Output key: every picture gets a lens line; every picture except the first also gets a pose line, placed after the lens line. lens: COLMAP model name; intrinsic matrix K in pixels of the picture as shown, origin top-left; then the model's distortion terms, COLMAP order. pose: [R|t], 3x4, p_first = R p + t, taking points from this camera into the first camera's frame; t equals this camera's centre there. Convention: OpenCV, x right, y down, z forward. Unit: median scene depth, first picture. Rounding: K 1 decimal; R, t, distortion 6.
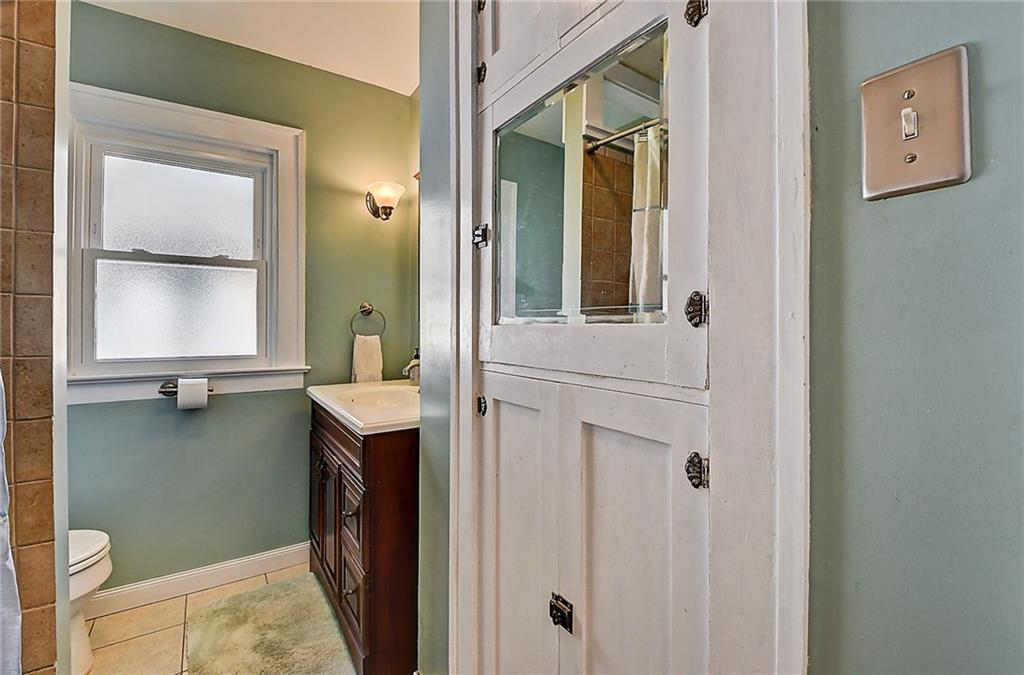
lens RADIAL K [[445.7, 0, 513.7], [0, 445.7, 324.9], [0, 0, 1]] dist [0.019676, -0.020167]
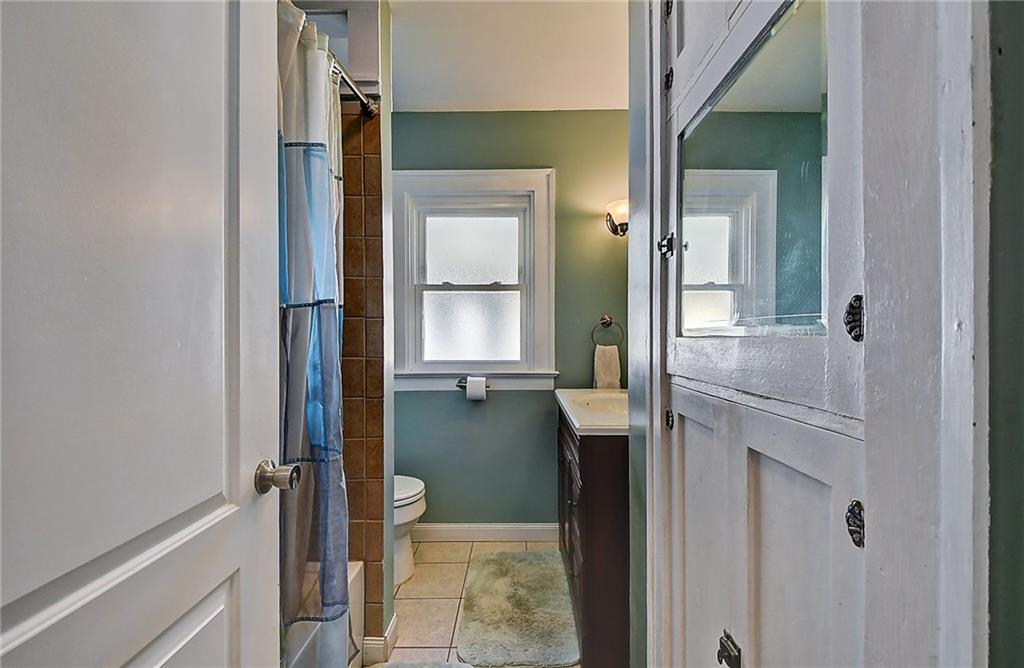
lens RADIAL K [[436.5, 0, 512.0], [0, 436.5, 334.0], [0, 0, 1]] dist [0.016198, -0.000290]
pose [[0.819243, -0.005792, -0.573418, 0.134698], [0.004722, 0.999983, -0.003353, -0.002852], [0.573427, 0.000039, 0.819256, 0.010573]]
